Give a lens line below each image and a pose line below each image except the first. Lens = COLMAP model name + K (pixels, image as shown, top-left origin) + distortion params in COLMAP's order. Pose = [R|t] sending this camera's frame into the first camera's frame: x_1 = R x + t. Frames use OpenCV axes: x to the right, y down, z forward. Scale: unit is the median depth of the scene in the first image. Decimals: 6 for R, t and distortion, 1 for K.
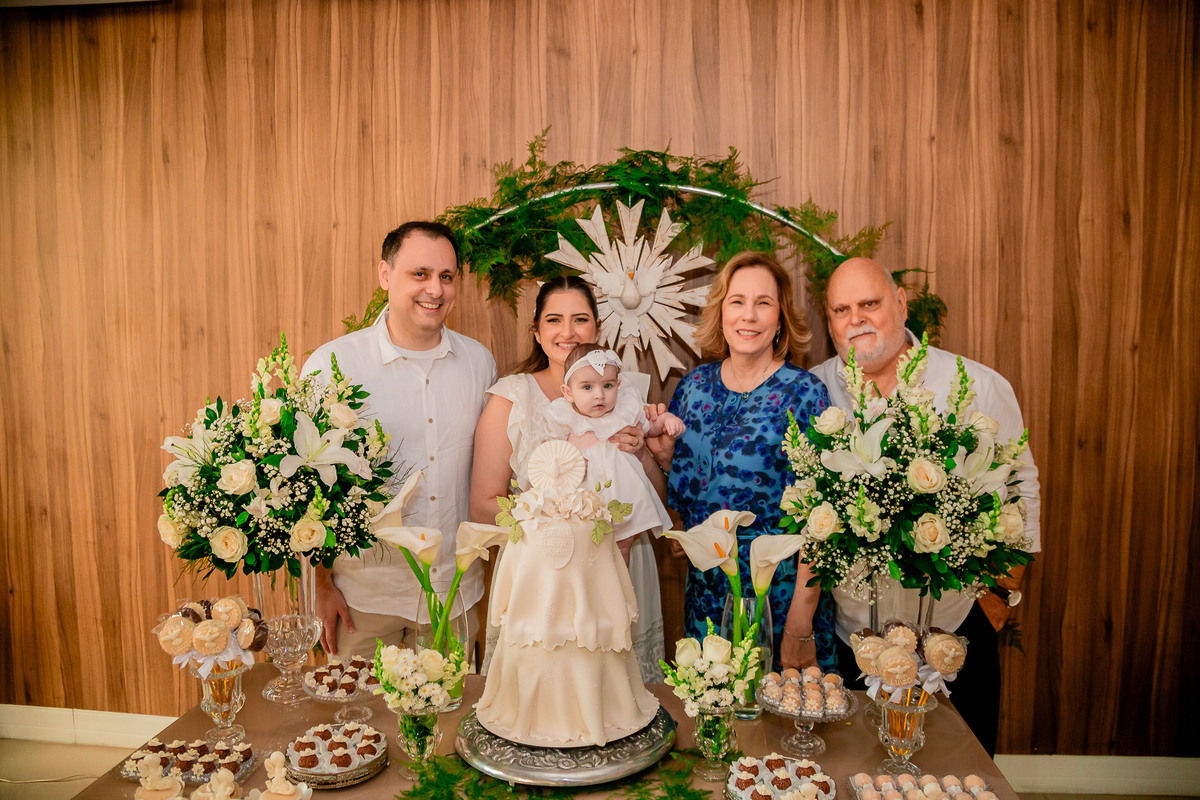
lens RADIAL K [[1026.5, 0, 598.4], [0, 1026.5, 409.2], [0, 0, 1]] dist [-0.249509, -0.012777]
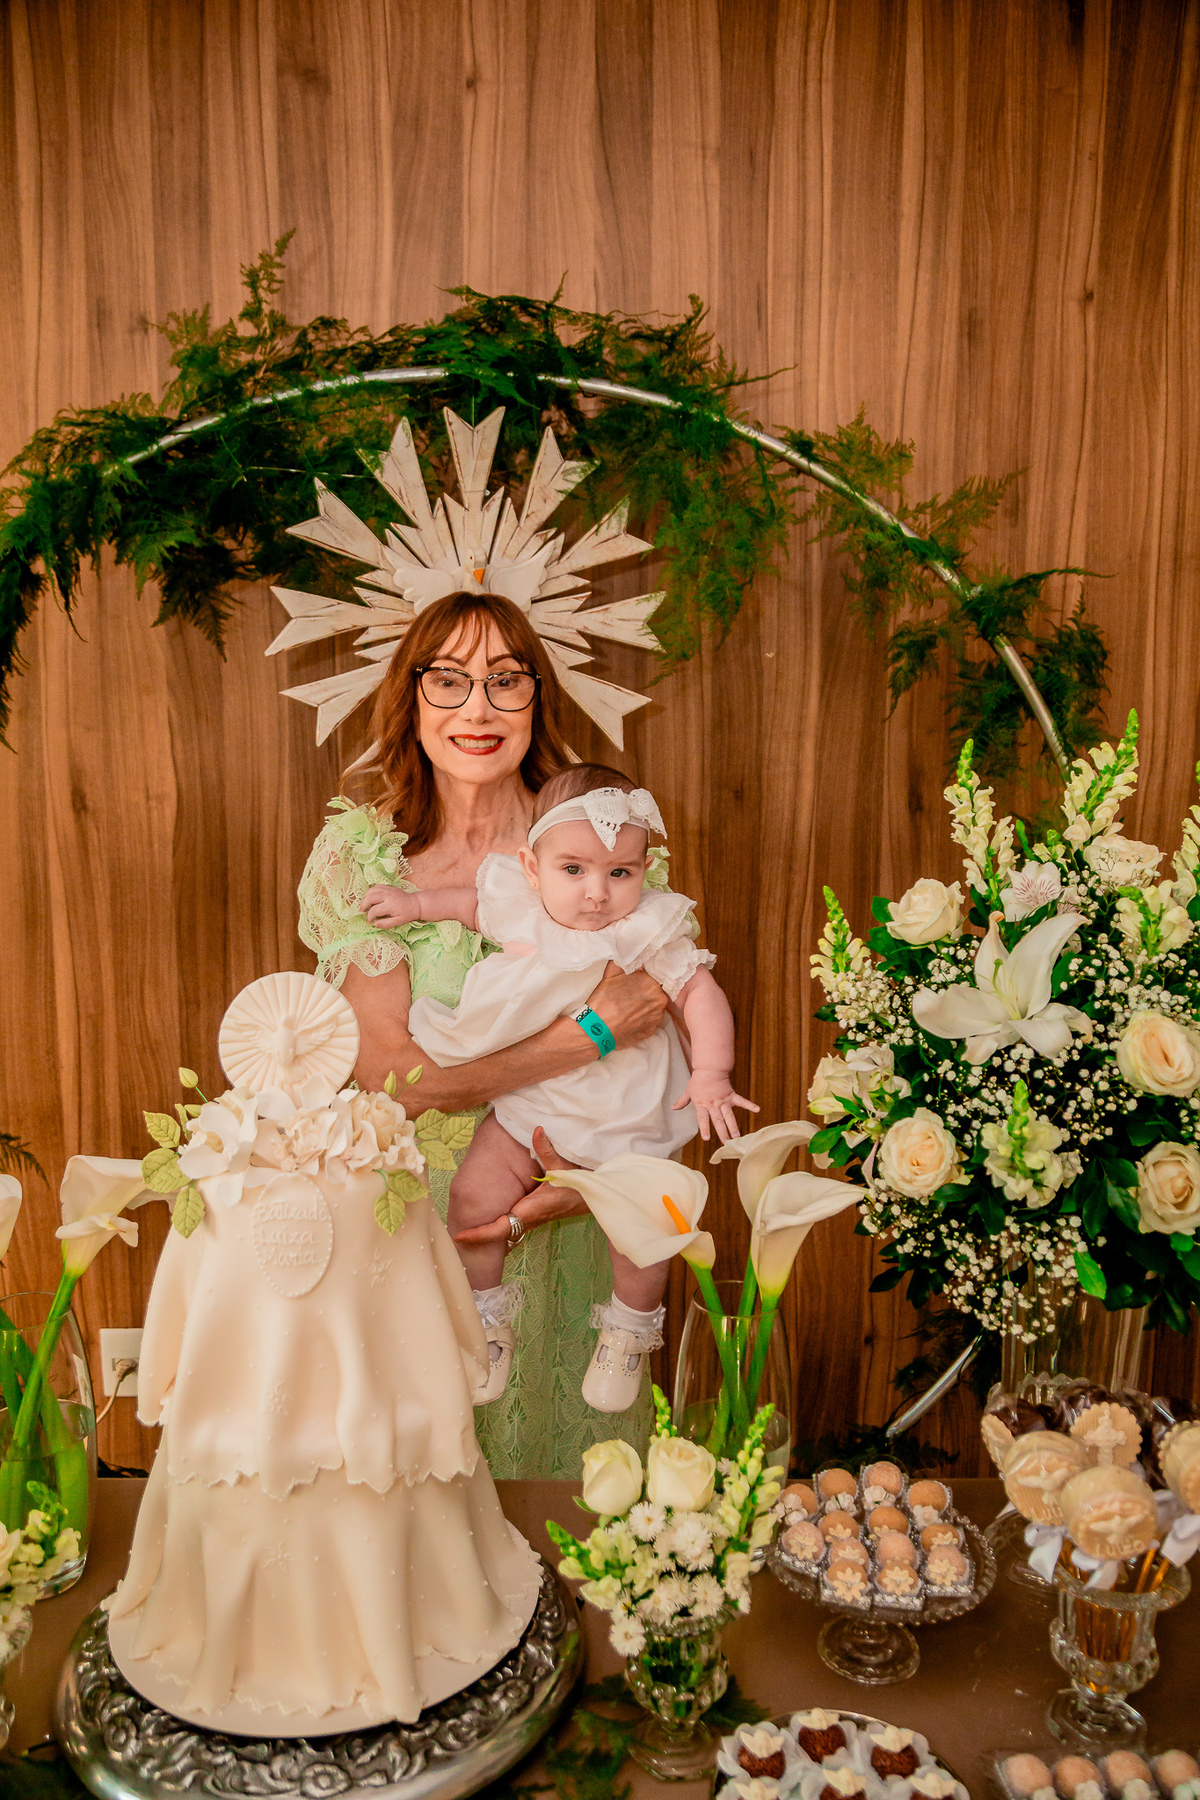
lens RADIAL K [[1220.1, 0, 591.0], [0, 1220.1, 893.4], [0, 0, 1]] dist [-0.027804, 0.000353]
pose [[0.992055, -0.010724, 0.125345, 0.017316], [-0.003348, 0.993757, 0.111518, -0.055317], [-0.125759, -0.111051, 0.985826, 0.487596]]
